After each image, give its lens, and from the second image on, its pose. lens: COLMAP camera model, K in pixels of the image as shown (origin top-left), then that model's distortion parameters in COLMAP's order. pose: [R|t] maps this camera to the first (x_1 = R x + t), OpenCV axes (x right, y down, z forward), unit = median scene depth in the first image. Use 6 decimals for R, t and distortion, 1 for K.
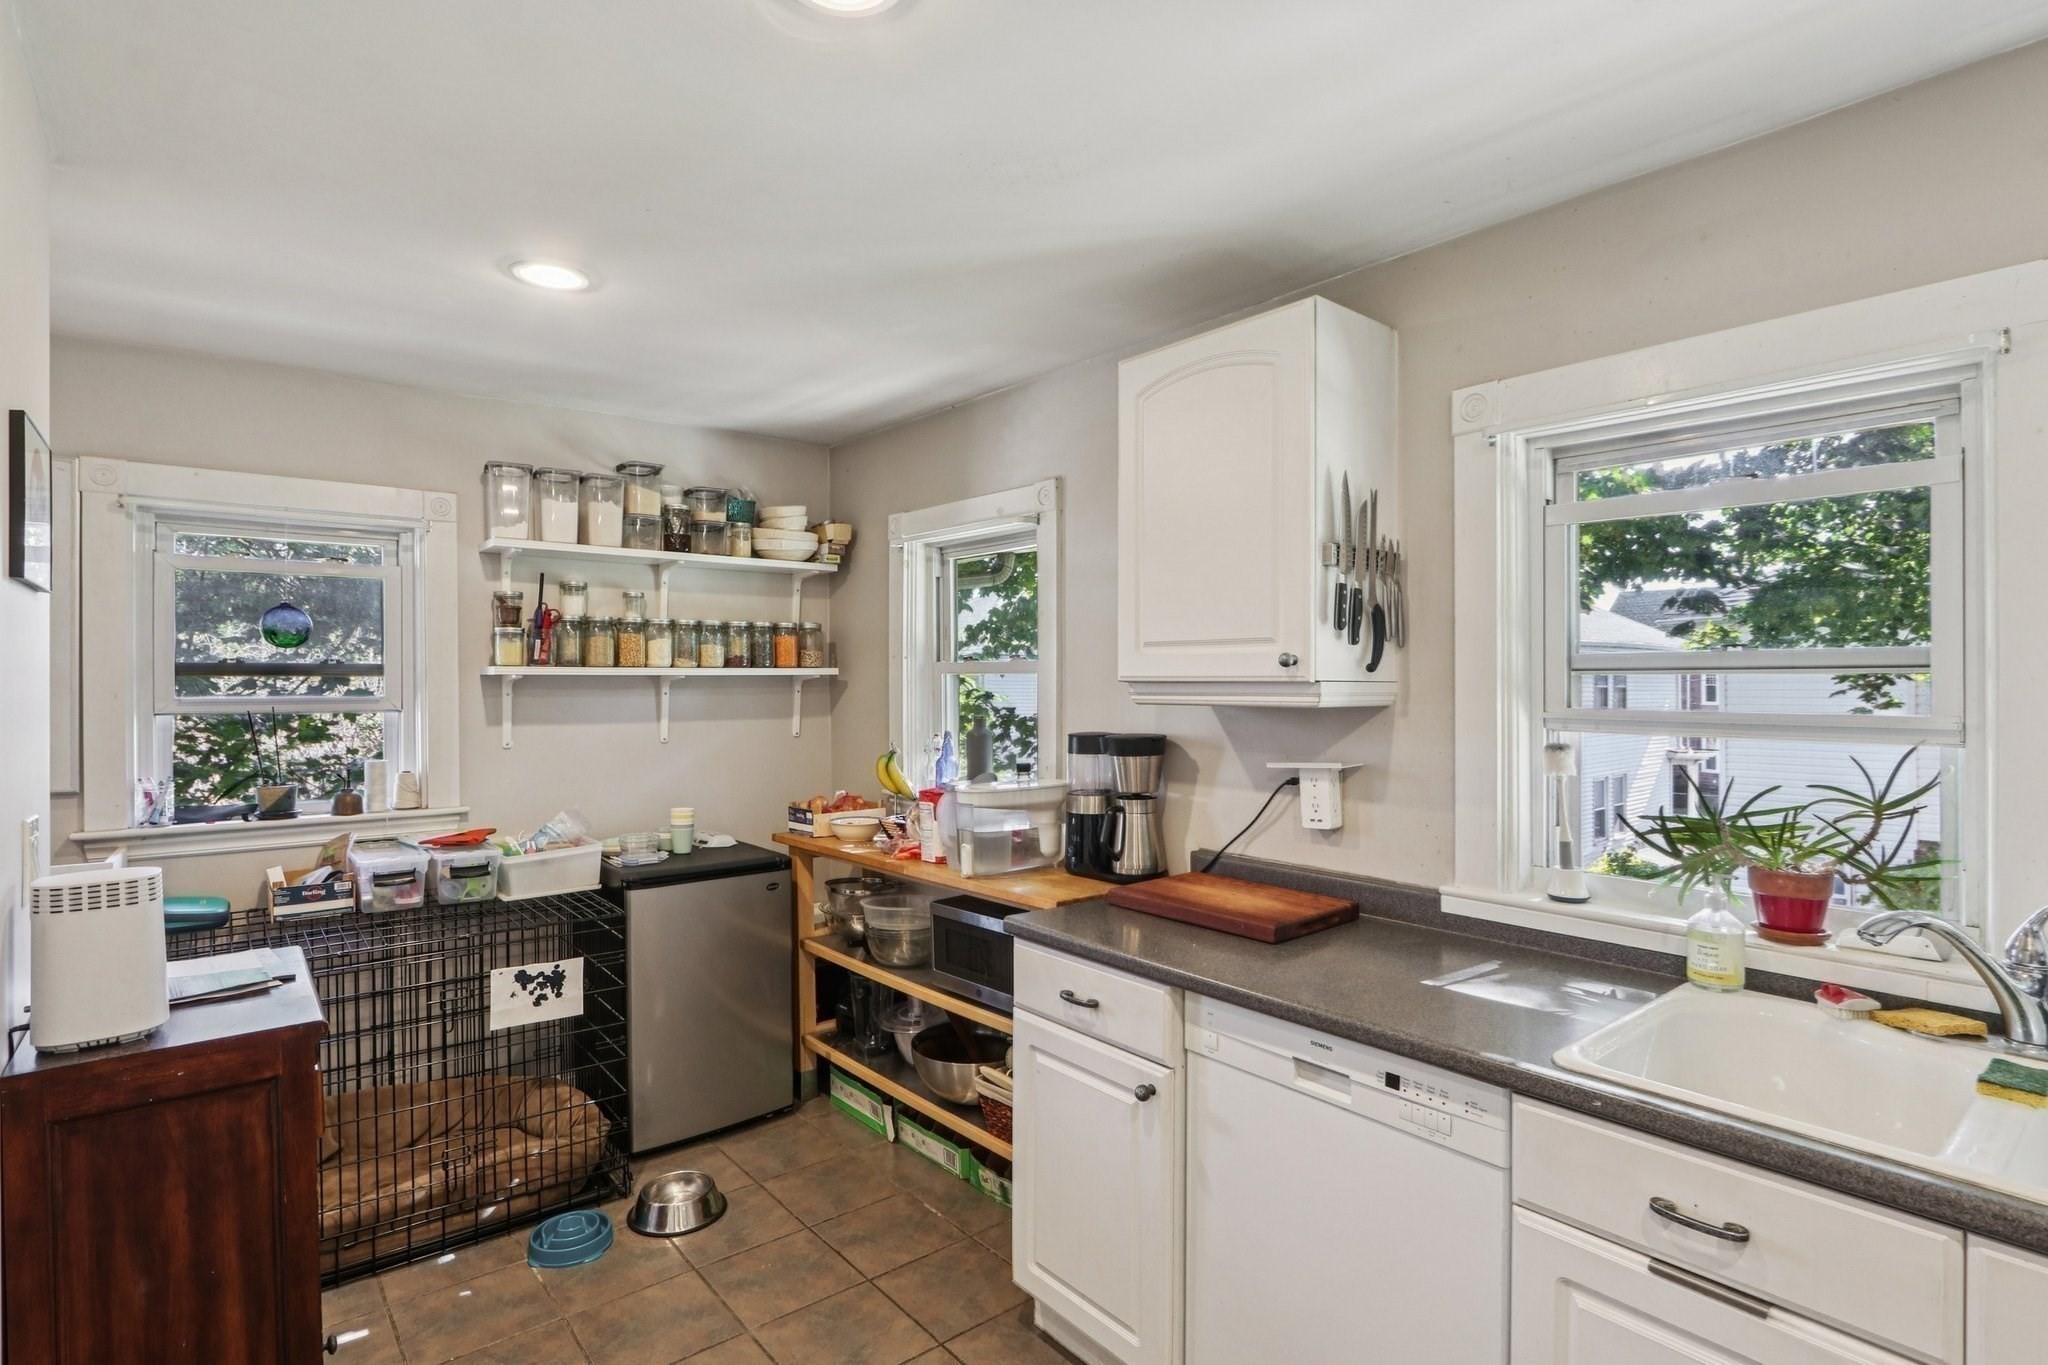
lens RADIAL K [[1022.2, 0, 1024.0], [0, 1022.2, 682.5], [0, 0, 1]] dist [0.002040, 0.000598]
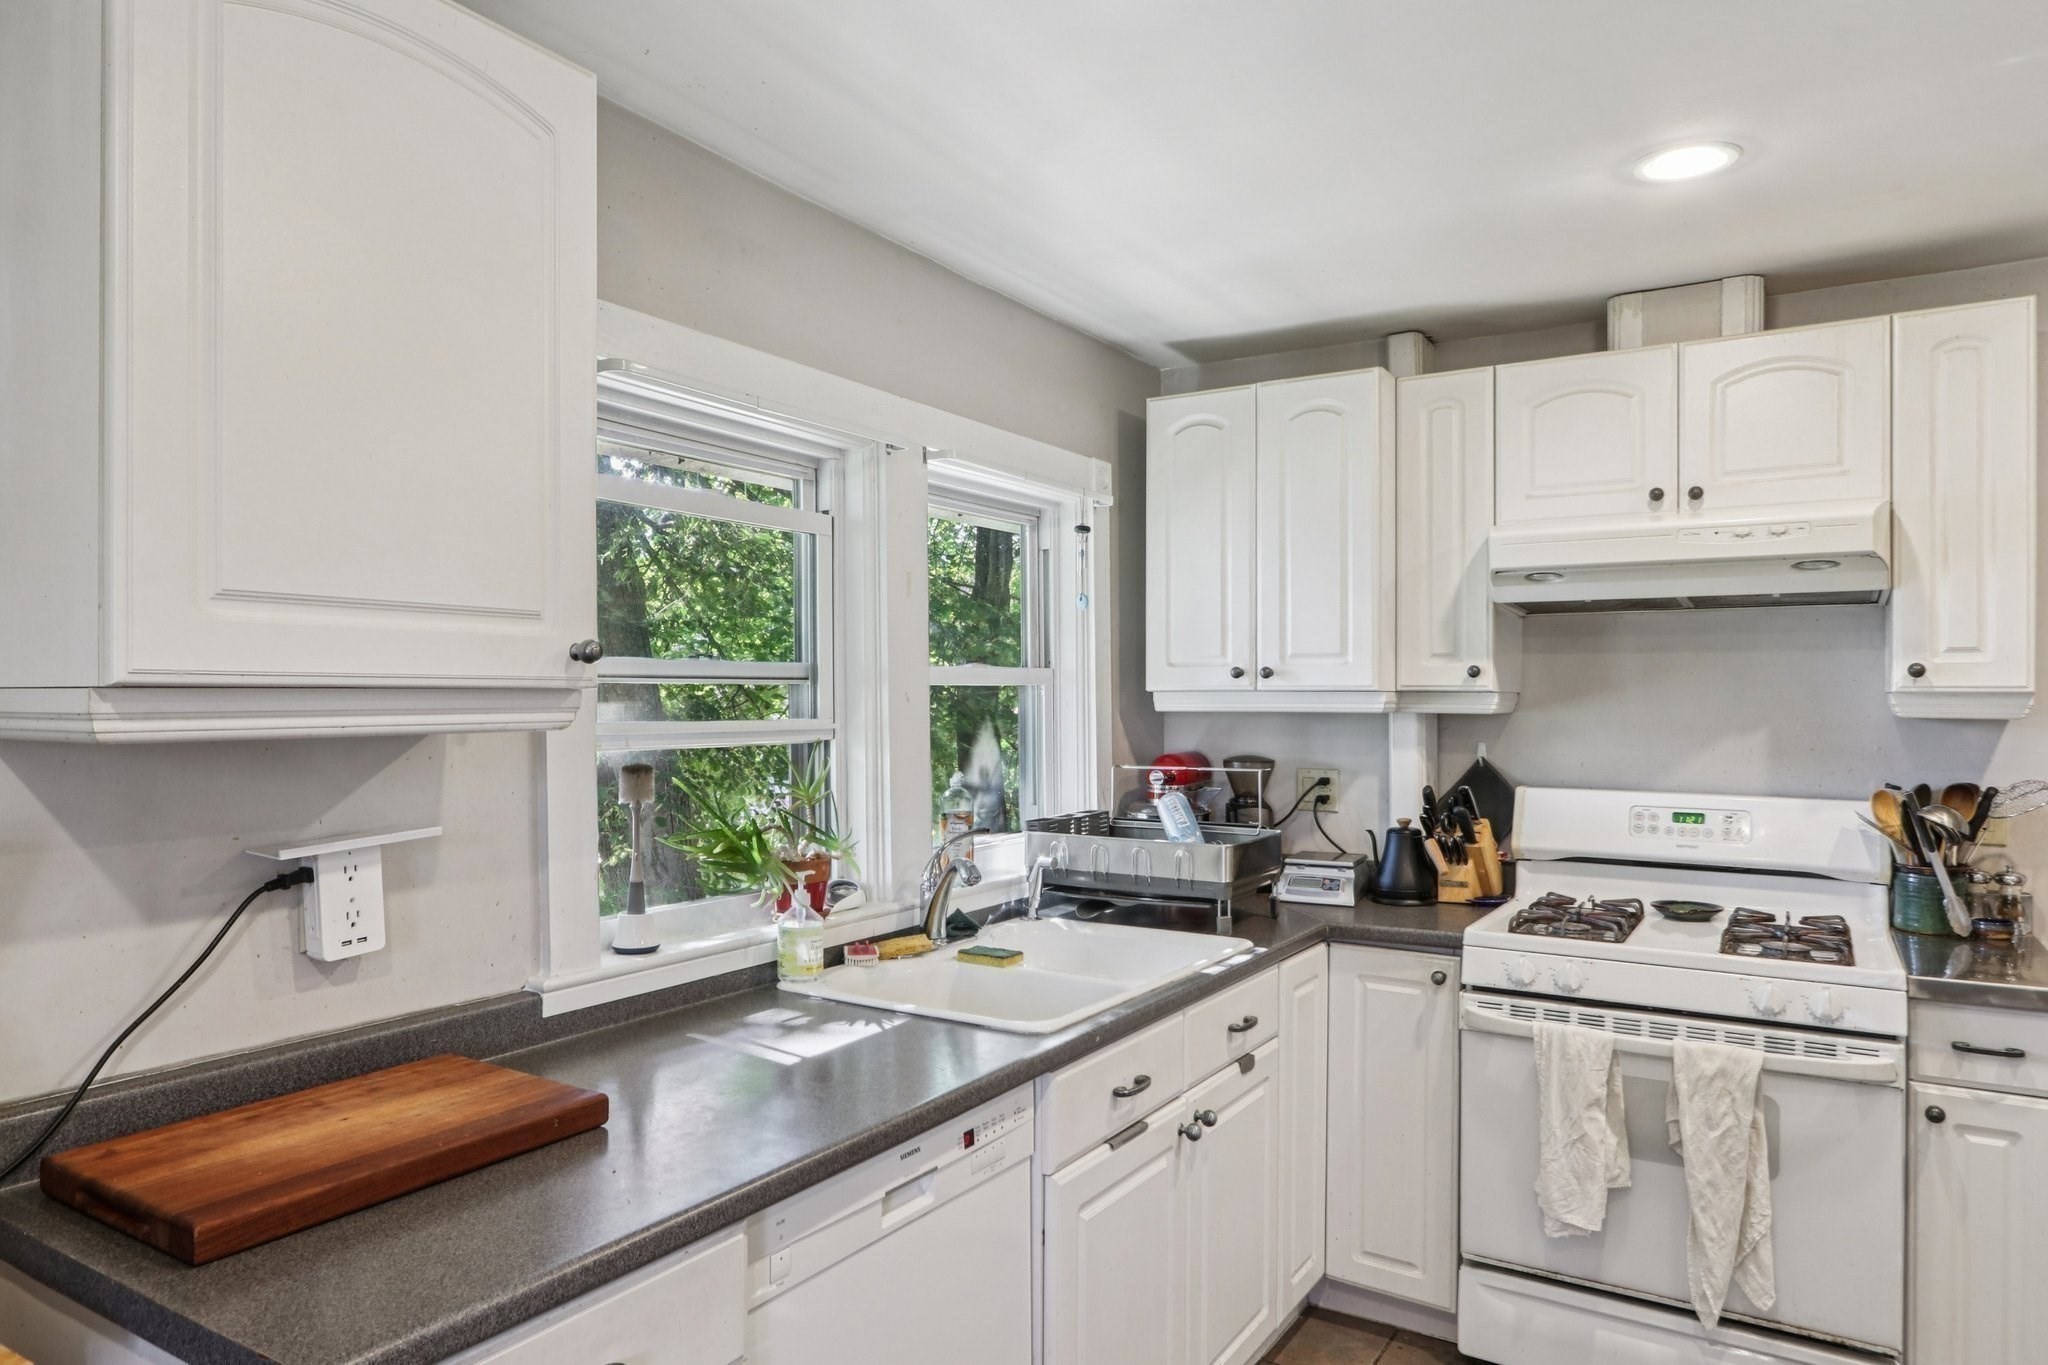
lens RADIAL K [[1253.9, 0, 1027.5], [0, 1253.9, 705.2], [0, 0, 1]] dist [-0.004551, 0.001970]
pose [[-0.306056, -0.003802, 0.952006, -0.687125], [0.002154, 0.999987, 0.004686, 0.009404], [-0.952011, 0.003485, -0.306043, 1.282956]]
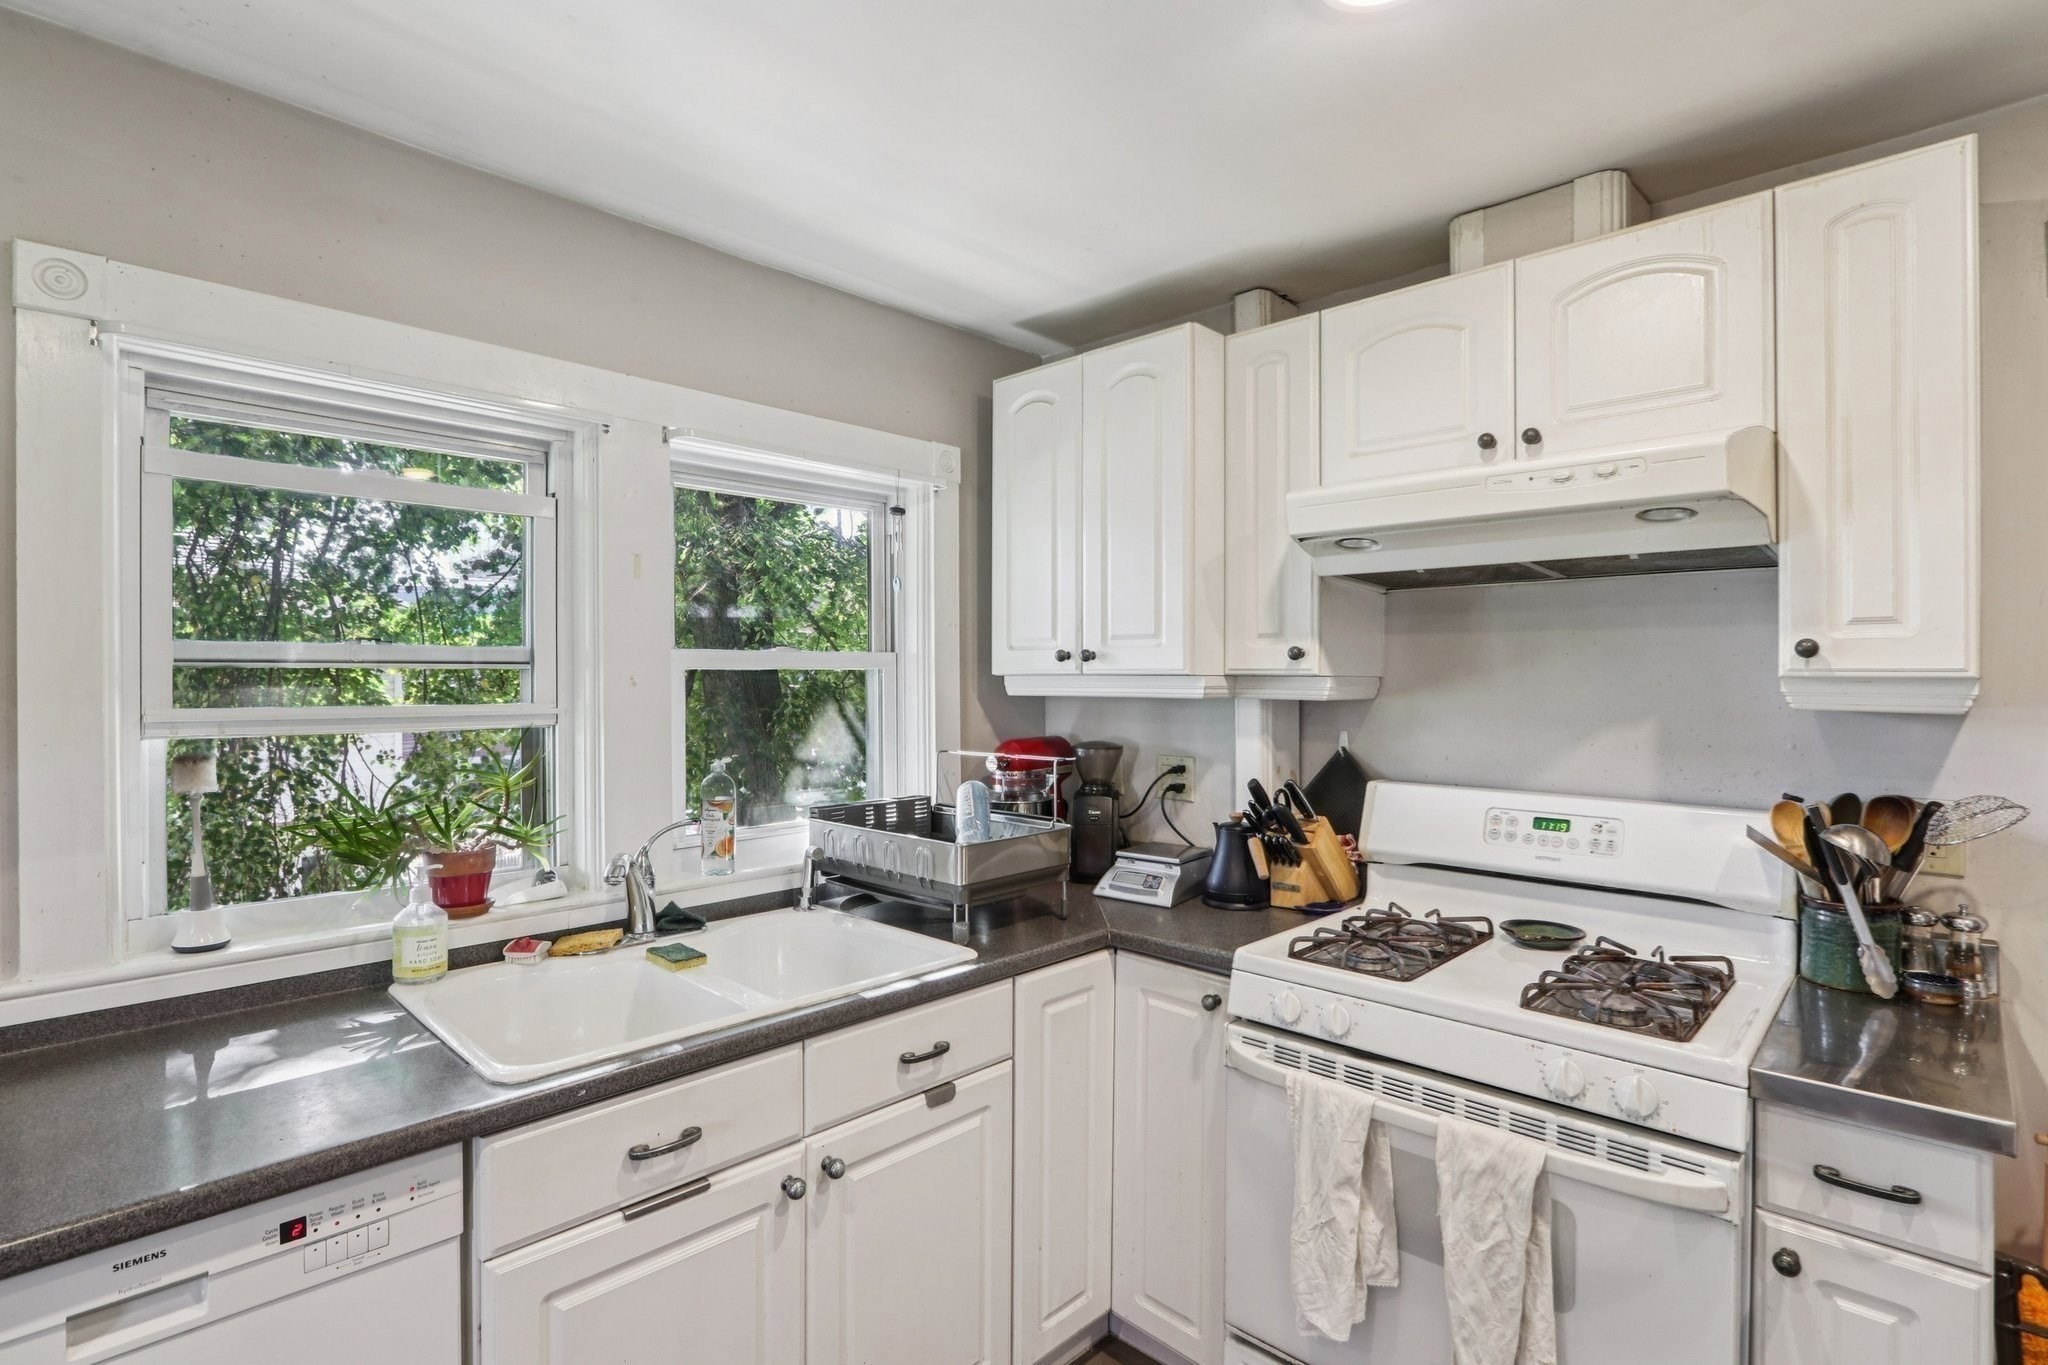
lens RADIAL K [[980.2, 0, 1024.0], [0, 980.2, 682.5], [0, 0, 1]] dist [-0.012731, -0.000087]
pose [[-0.106563, -0.001465, 0.994305, -0.366823], [0.000806, 0.999998, 0.001560, 0.006010], [-0.994306, 0.000968, -0.106562, 0.562538]]
